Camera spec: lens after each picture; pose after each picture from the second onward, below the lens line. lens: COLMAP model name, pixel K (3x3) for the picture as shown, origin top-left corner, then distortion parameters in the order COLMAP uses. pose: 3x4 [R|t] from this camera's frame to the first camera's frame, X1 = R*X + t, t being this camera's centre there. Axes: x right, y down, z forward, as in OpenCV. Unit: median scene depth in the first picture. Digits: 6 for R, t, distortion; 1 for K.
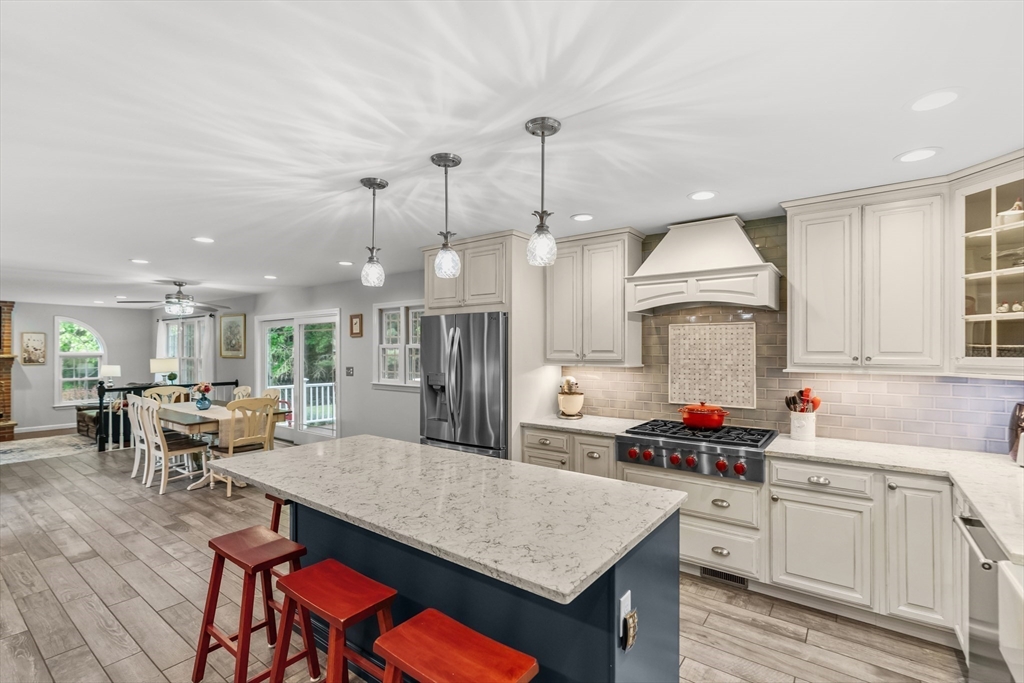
lens RADIAL K [[465.9, 0, 515.9], [0, 465.9, 347.7], [0, 0, 1]] dist [-0.010250, 0.004940]
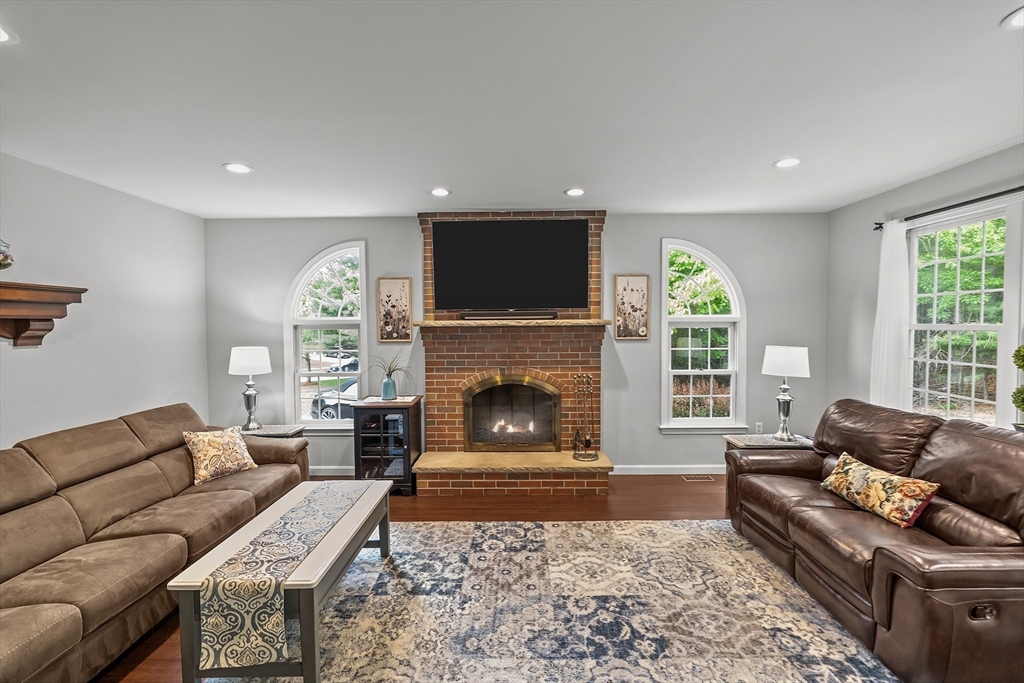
lens RADIAL K [[465.9, 0, 511.9], [0, 465.9, 341.7], [0, 0, 1]] dist [-0.010250, 0.004940]
pose [[0.597578, 0.025420, -0.801407, -0.731174], [0.008254, 0.999249, 0.037850, 0.018987], [0.801768, -0.029233, 0.596920, 0.612756]]
